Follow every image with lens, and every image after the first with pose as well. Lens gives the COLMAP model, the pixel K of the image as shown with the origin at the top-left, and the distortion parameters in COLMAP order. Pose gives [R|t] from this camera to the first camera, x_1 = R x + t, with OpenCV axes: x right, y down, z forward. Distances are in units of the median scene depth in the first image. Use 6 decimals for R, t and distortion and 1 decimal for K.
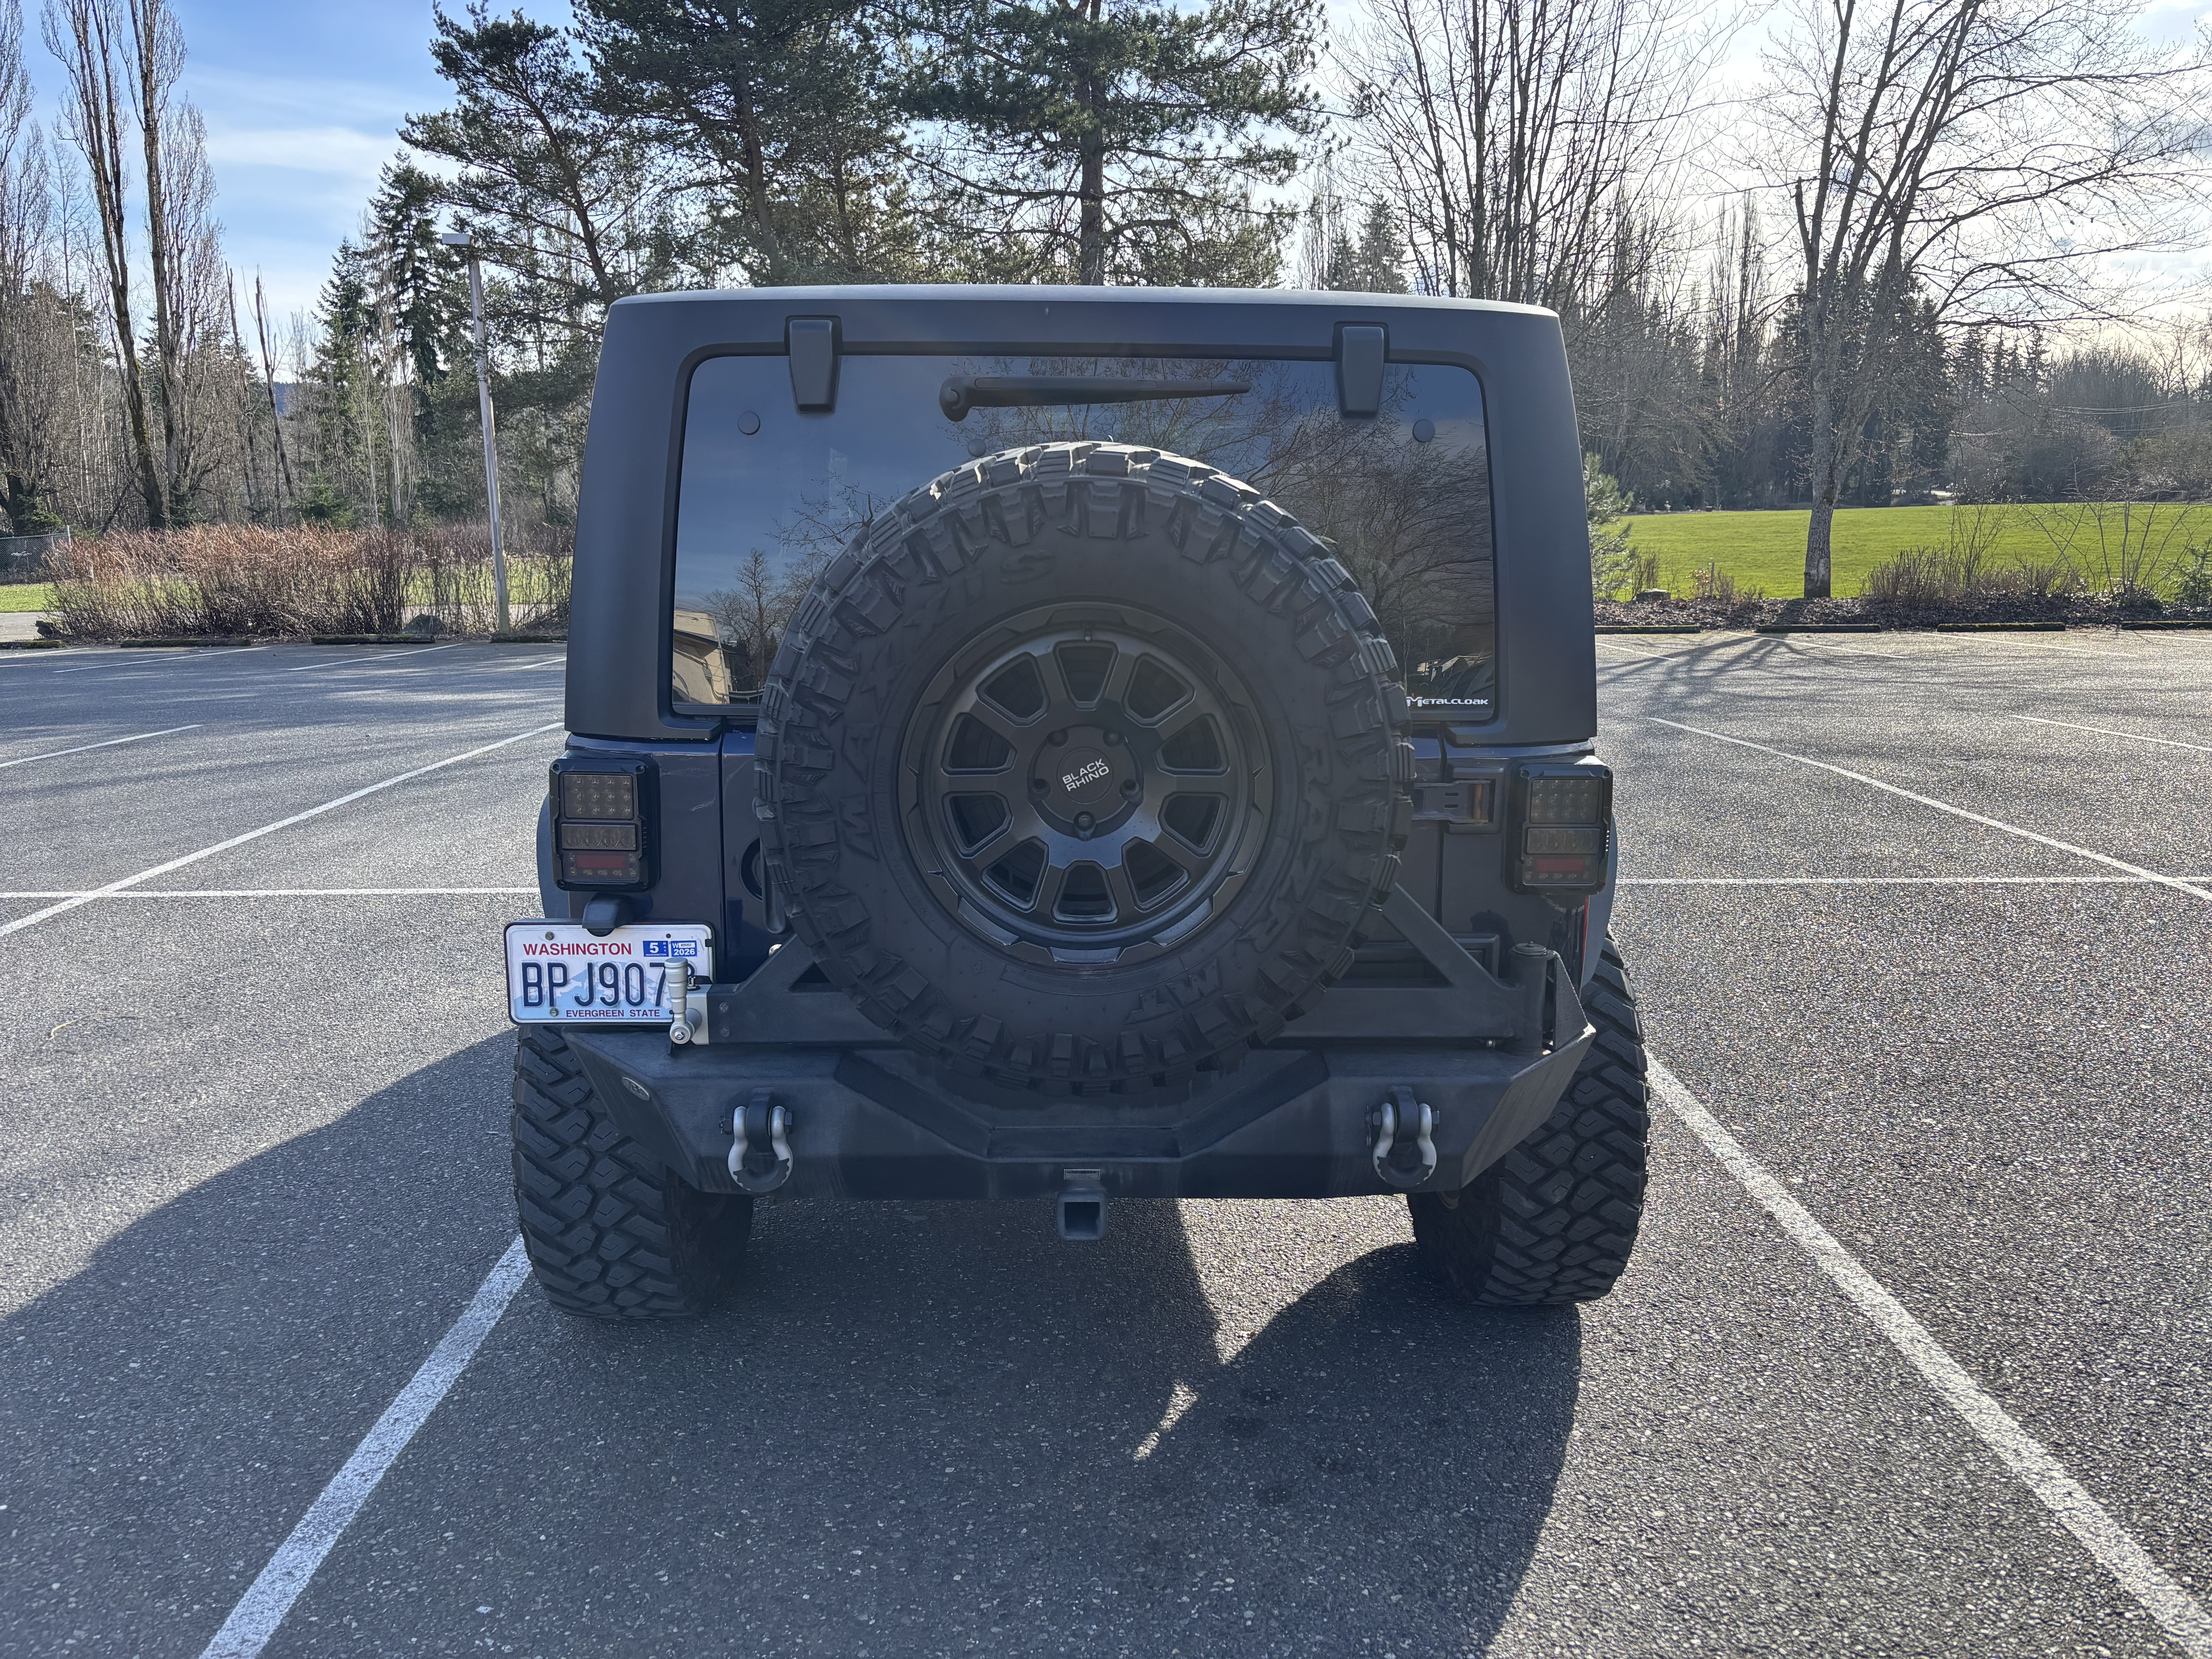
lens RADIAL K [[1672.1, 0, 1099.1], [0, 1672.1, 819.5], [0, 0, 1]] dist [0.055848, -0.057634]
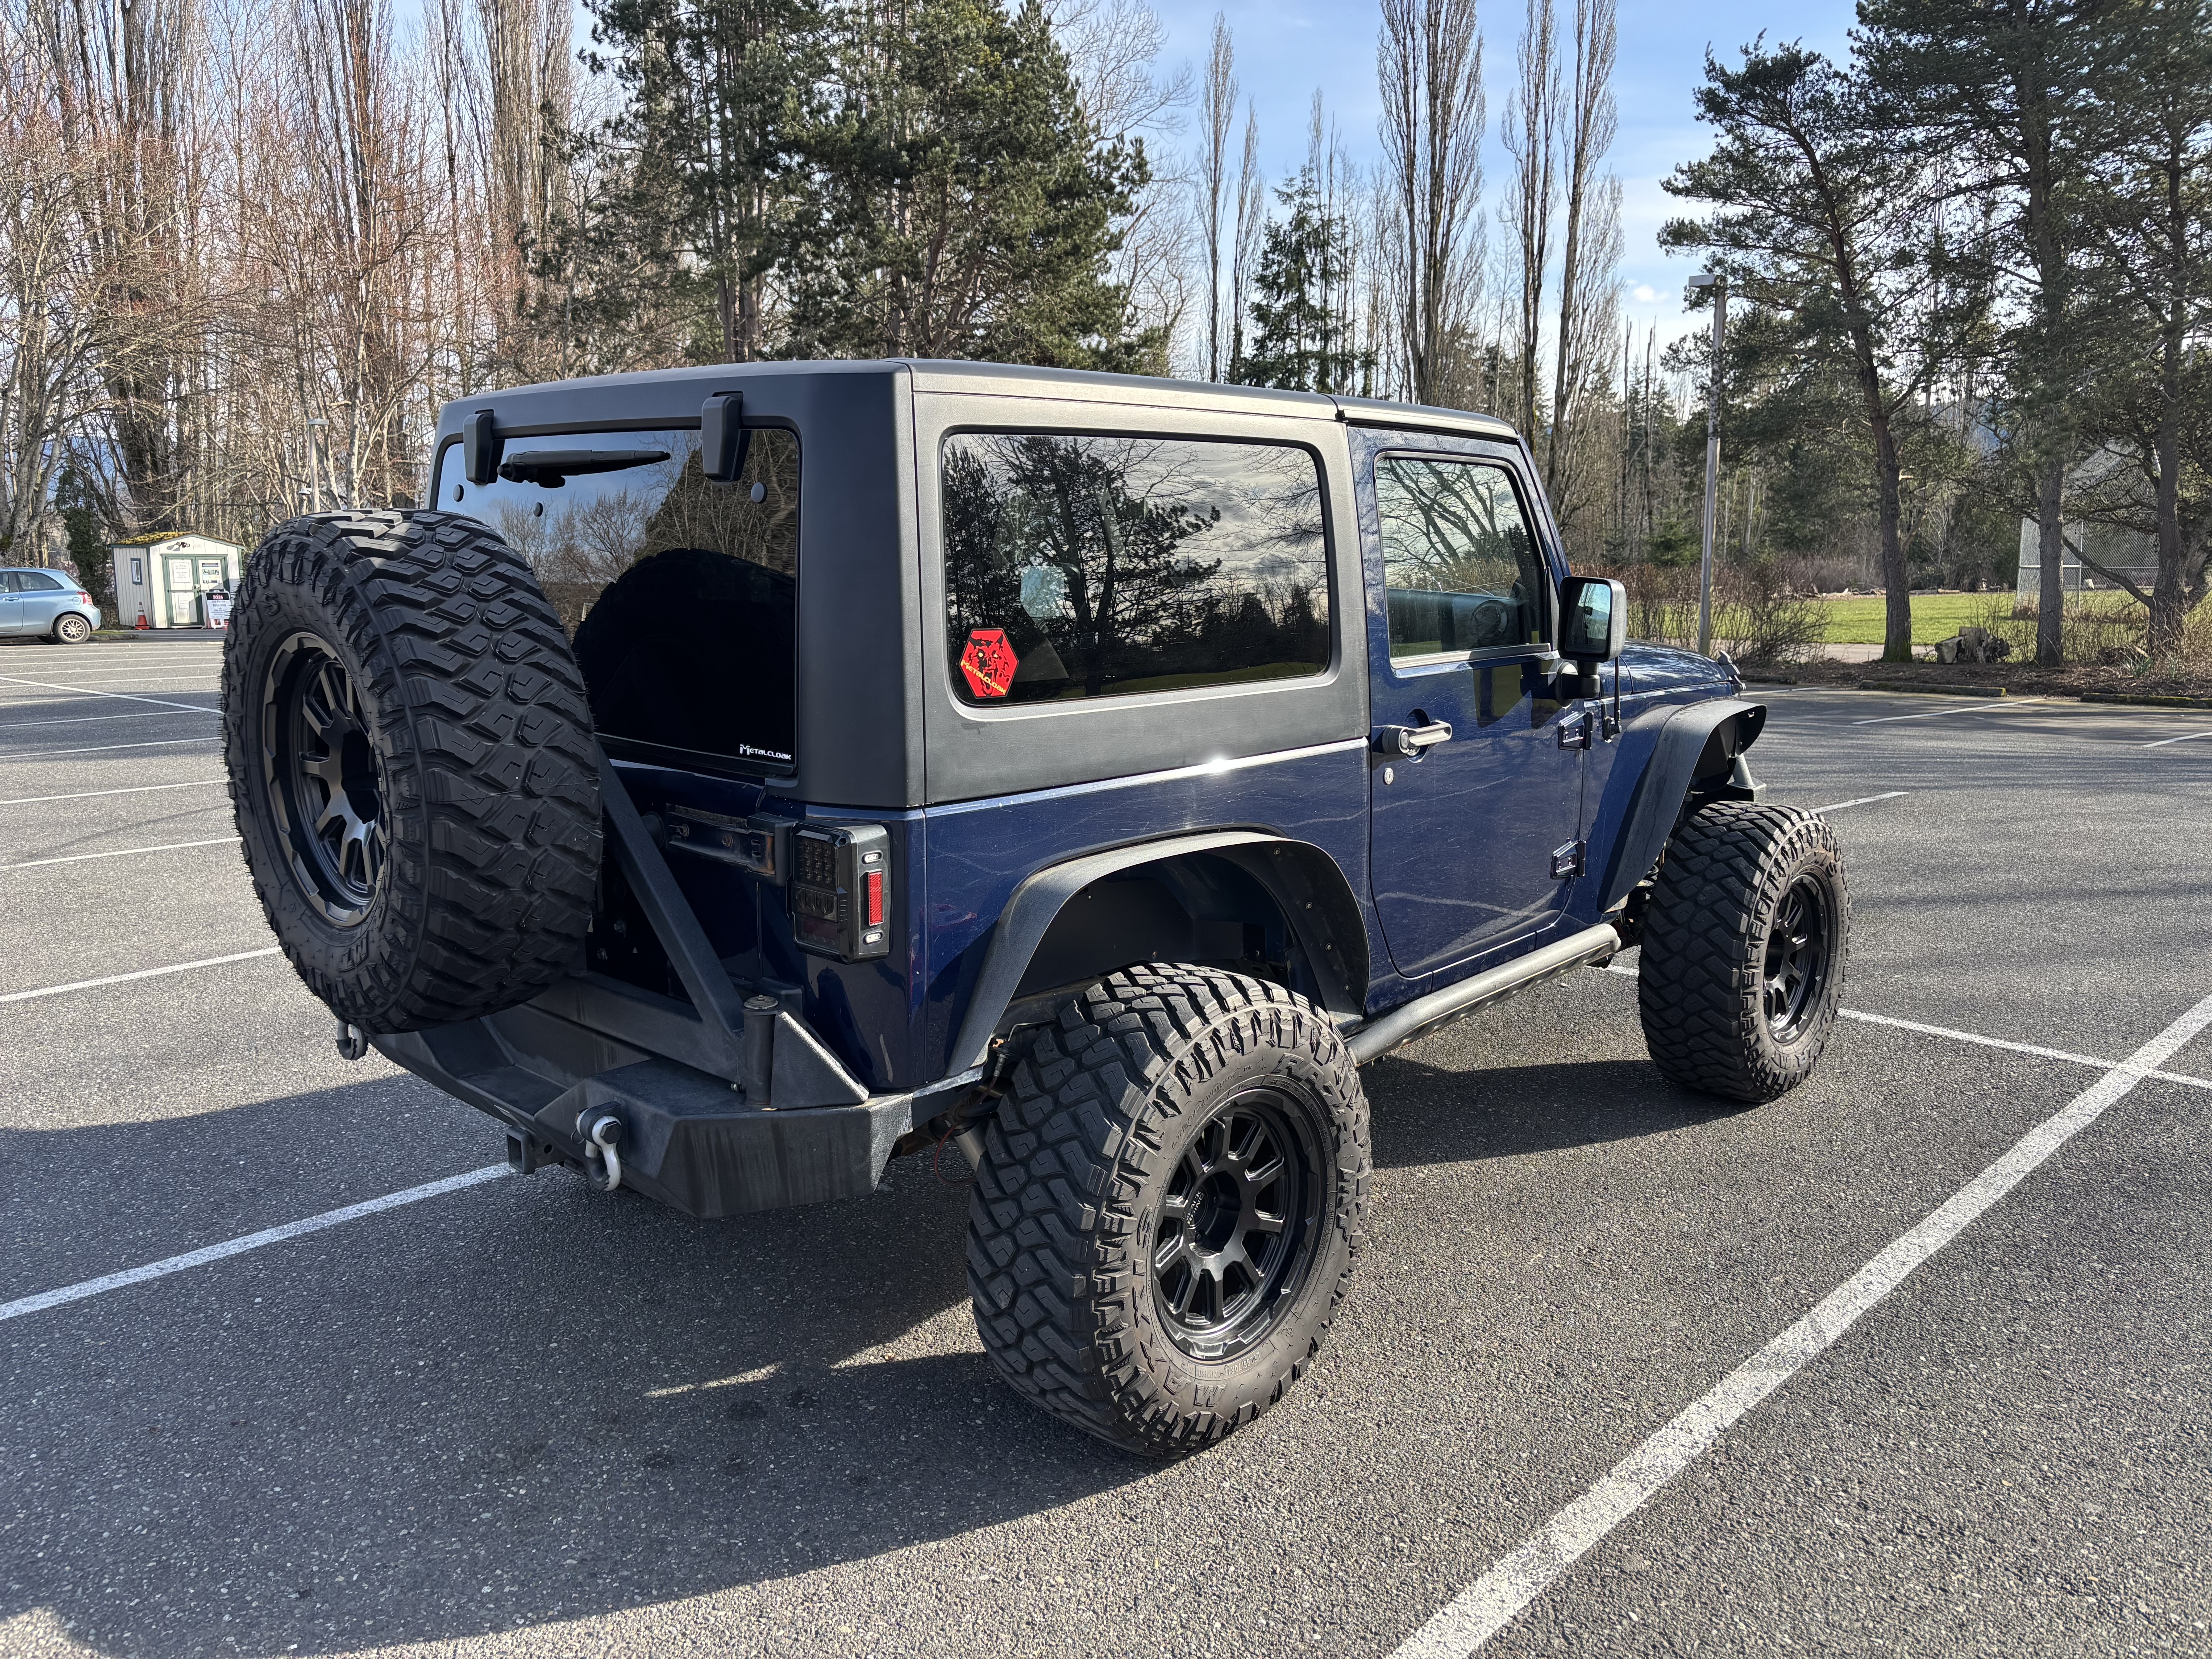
lens RADIAL K [[1672.1, 0, 1099.1], [0, 1672.1, 819.5], [0, 0, 1]] dist [0.055848, -0.057634]
pose [[0.706730, 0.122061, -0.696874, 0.108571], [-0.135215, 0.990151, 0.036302, -0.009415], [0.694441, 0.068572, 0.716274, 0.041342]]
